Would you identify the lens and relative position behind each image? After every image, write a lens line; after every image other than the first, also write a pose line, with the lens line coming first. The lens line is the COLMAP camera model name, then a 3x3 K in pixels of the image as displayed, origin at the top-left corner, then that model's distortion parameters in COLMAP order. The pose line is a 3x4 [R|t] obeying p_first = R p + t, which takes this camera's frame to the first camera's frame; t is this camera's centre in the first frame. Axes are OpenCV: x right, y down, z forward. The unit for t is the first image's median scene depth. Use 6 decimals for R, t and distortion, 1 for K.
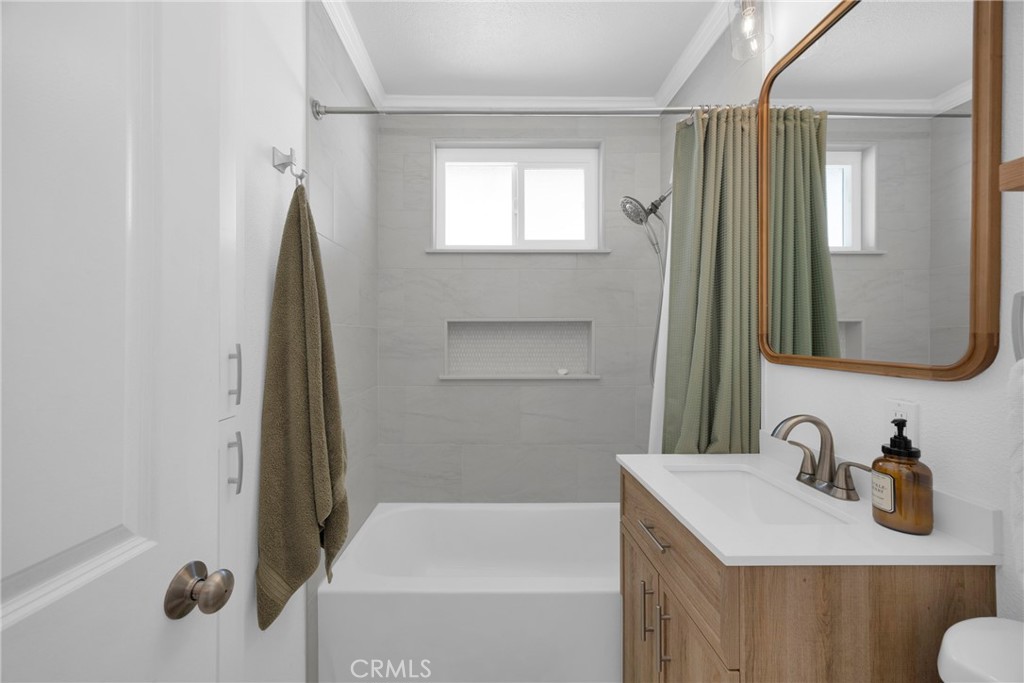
lens RADIAL K [[416.6, 0, 503.9], [0, 416.6, 338.8], [0, 0, 1]] dist [-0.000416, 0.005942]
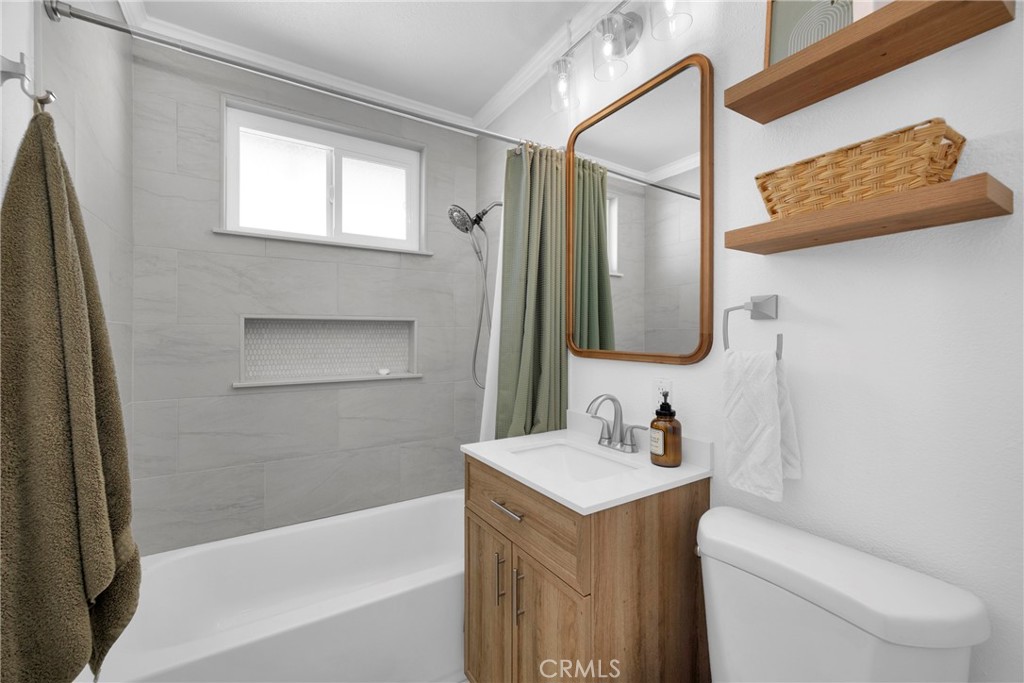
lens RADIAL K [[416.6, 0, 503.9], [0, 416.6, 338.8], [0, 0, 1]] dist [-0.000416, 0.005942]
pose [[0.856113, -0.004166, 0.516773, -0.203457], [0.003570, 0.999991, 0.002148, 0.000586], [-0.516777, 0.000006, 0.856120, 0.023420]]
